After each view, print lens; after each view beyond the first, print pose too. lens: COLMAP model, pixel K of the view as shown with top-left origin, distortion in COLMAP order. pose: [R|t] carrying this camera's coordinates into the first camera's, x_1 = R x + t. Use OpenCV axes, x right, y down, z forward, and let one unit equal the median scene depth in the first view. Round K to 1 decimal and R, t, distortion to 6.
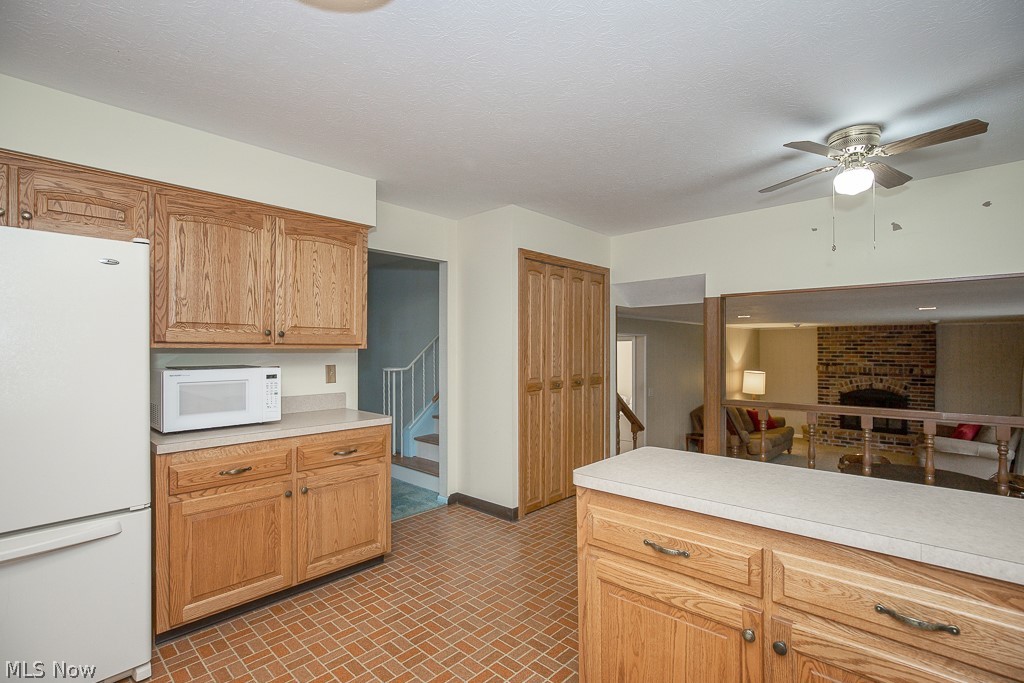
lens RADIAL K [[472.8, 0, 506.8], [0, 472.8, 346.0], [0, 0, 1]] dist [-0.013061, 0.002912]
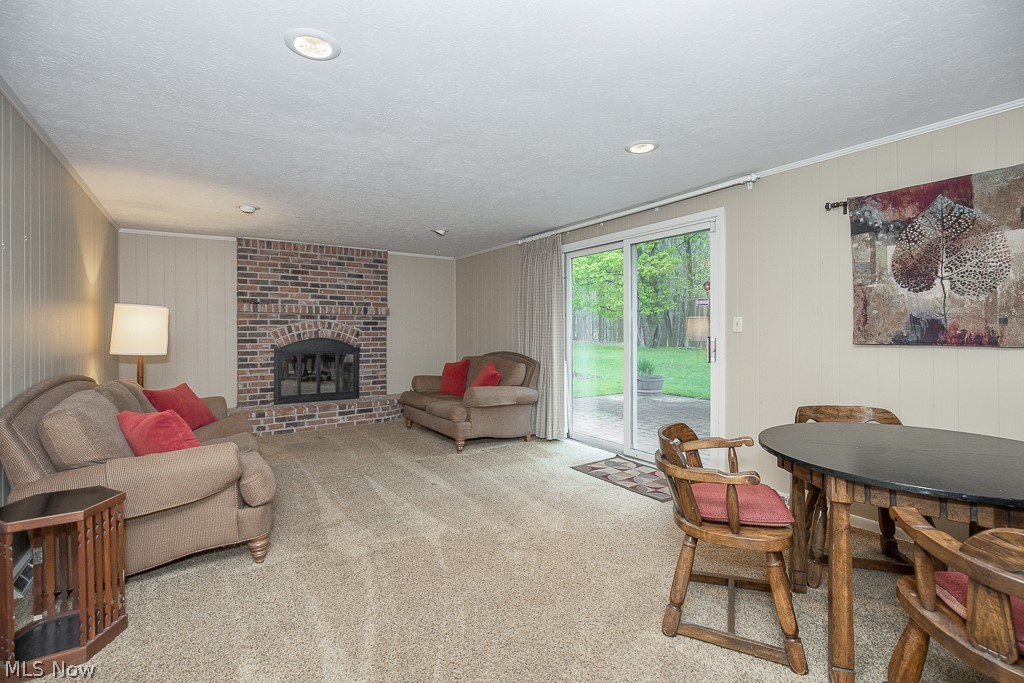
lens RADIAL K [[472.8, 0, 507.2], [0, 472.8, 329.1], [0, 0, 1]] dist [-0.013061, 0.002912]
pose [[0.212841, 0.004818, 0.977075, 0.170481], [-0.005000, 0.999980, -0.003842, 0.079386], [-0.977074, -0.004068, 0.212861, 0.587430]]
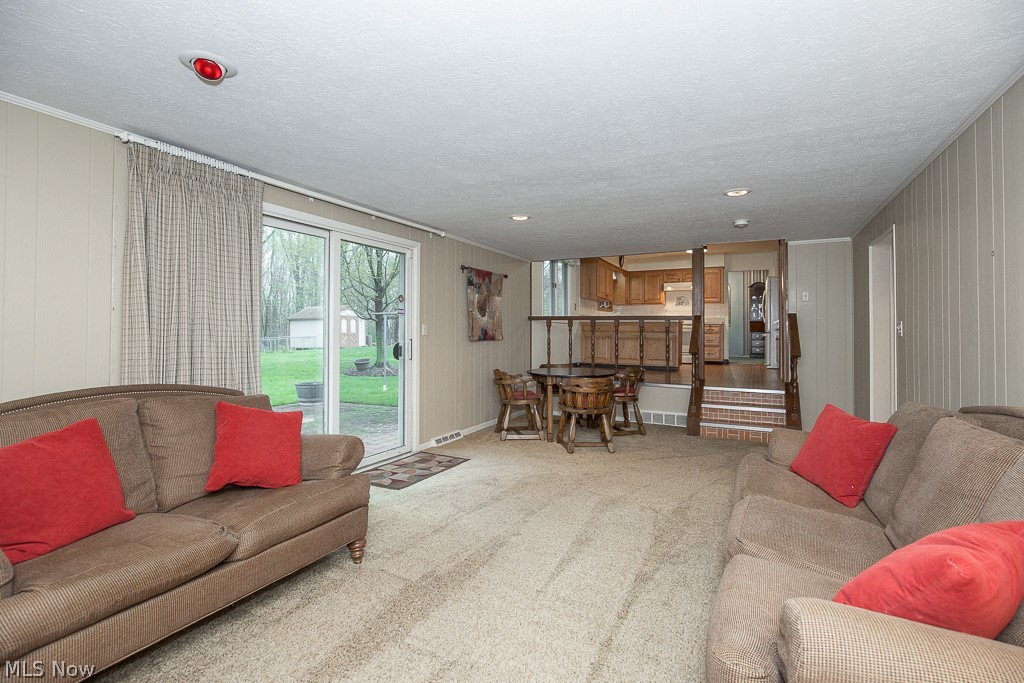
lens RADIAL K [[472.8, 0, 513.6], [0, 472.8, 334.0], [0, 0, 1]] dist [-0.013061, 0.002912]
pose [[-0.955950, 0.003393, -0.293510, 0.660315], [0.004665, 0.999983, -0.003636, 0.080035], [0.293492, -0.004845, -0.955949, 1.044448]]
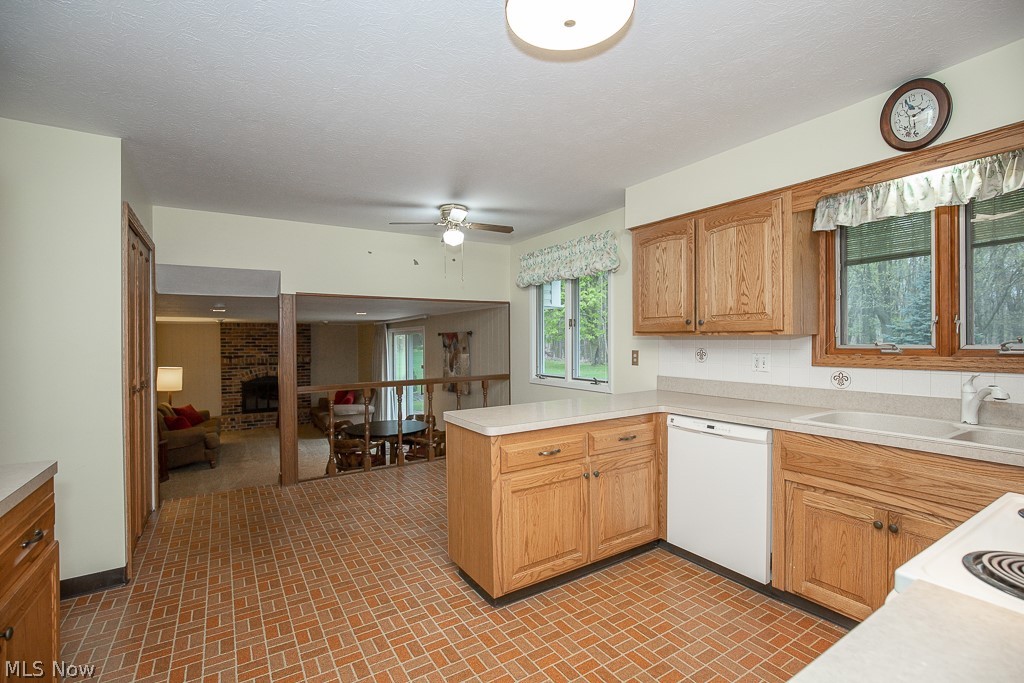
lens RADIAL K [[472.8, 0, 507.5], [0, 472.8, 344.5], [0, 0, 1]] dist [-0.013061, 0.002912]
pose [[0.244012, -0.006209, 0.969752, -0.230680], [-0.000109, 0.999979, 0.006430, 0.002923], [-0.969772, -0.001674, 0.244007, 0.119240]]
